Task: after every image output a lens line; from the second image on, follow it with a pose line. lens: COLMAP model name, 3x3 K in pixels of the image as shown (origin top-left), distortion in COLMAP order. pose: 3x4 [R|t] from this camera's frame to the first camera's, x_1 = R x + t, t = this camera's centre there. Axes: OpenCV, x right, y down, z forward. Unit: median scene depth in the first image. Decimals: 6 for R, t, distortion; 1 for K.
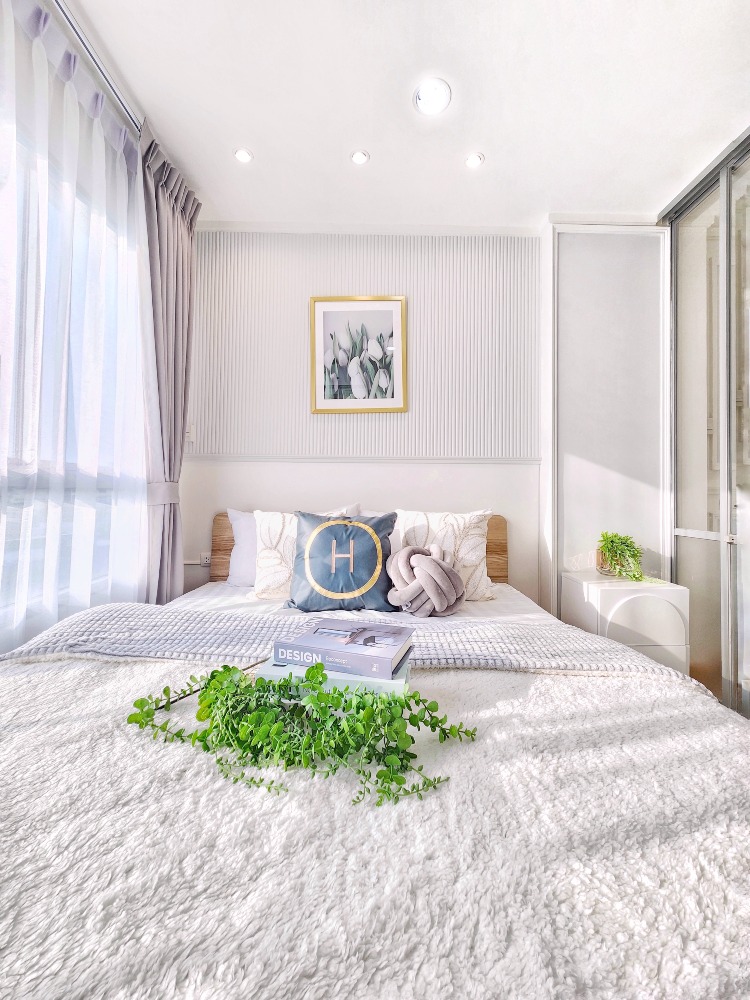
lens RADIAL K [[387.6, 0, 373.3], [0, 387.6, 486.3], [0, 0, 1]] dist [0.009640, -0.005701]
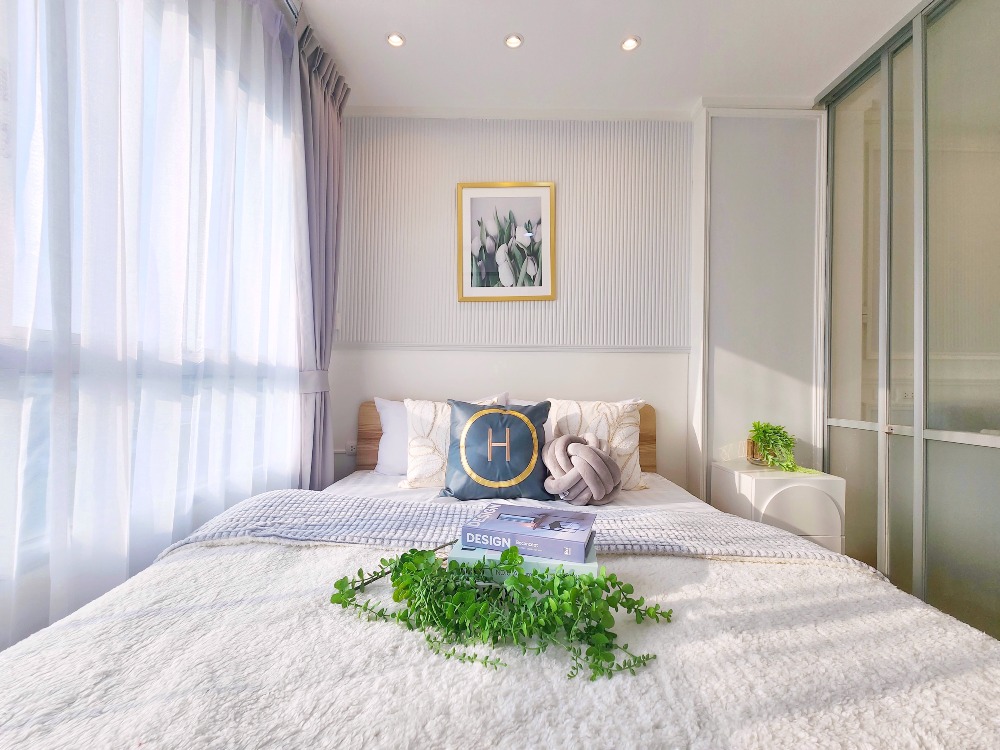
lens RADIAL K [[393.7, 0, 501.2], [0, 393.7, 380.5], [0, 0, 1]] dist [0.009232, -0.005699]
pose [[0.999919, 0.001266, -0.012647, -0.112353], [-0.001098, 0.999911, 0.013264, 0.001663], [0.012662, -0.013249, 0.999832, -0.026277]]
